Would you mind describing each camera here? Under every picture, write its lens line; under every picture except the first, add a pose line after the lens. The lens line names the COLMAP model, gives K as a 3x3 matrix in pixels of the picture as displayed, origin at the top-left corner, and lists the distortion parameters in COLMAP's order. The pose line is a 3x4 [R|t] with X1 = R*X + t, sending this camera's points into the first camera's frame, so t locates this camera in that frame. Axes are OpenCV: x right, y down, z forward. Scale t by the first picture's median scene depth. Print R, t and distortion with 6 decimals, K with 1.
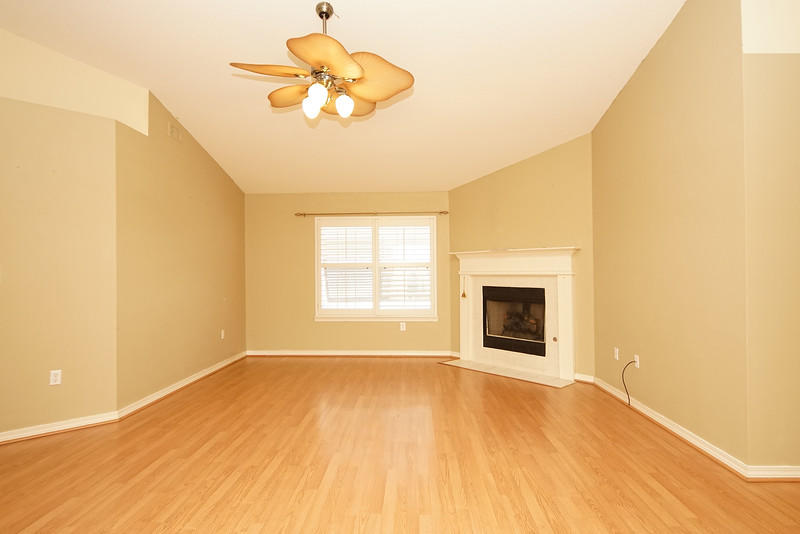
lens RADIAL K [[428.4, 0, 394.3], [0, 428.4, 265.5], [0, 0, 1]] dist [0.037745, -0.037502]
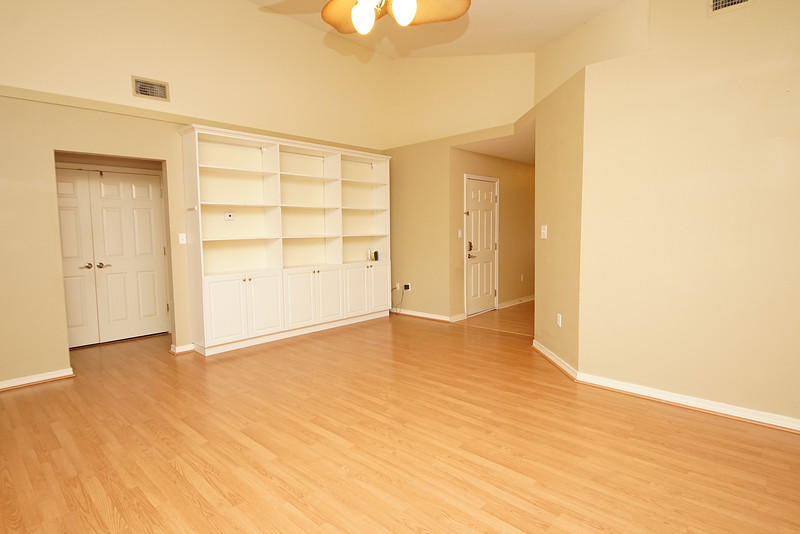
lens RADIAL K [[428.4, 0, 394.3], [0, 428.4, 265.5], [0, 0, 1]] dist [0.037745, -0.037502]
pose [[-0.657702, 0.079314, -0.749091, 0.256985], [0.027909, 0.996324, 0.080987, 0.001412], [0.752761, 0.032359, -0.657498, 0.956627]]
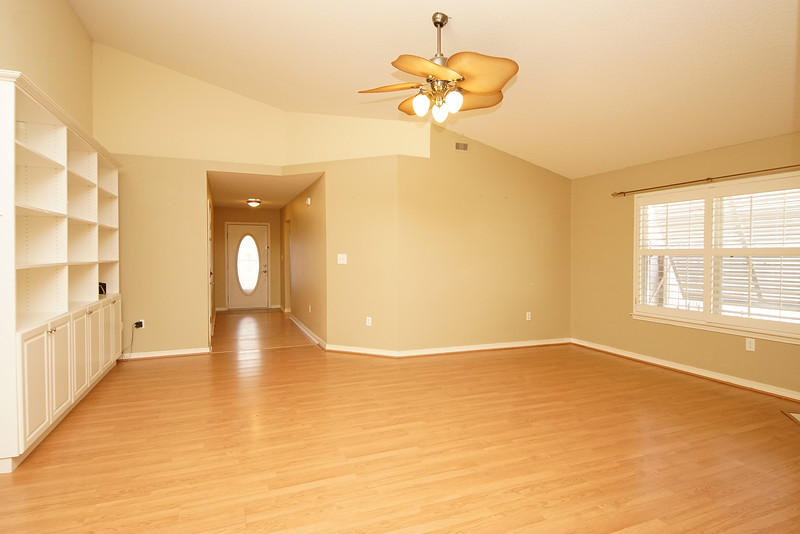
lens RADIAL K [[428.4, 0, 394.3], [0, 428.4, 265.5], [0, 0, 1]] dist [0.037745, -0.037502]
pose [[0.411857, 0.029906, -0.910758, 0.501312], [0.005367, 0.999364, 0.035243, -0.008927], [0.911233, -0.019403, 0.411435, 0.278055]]
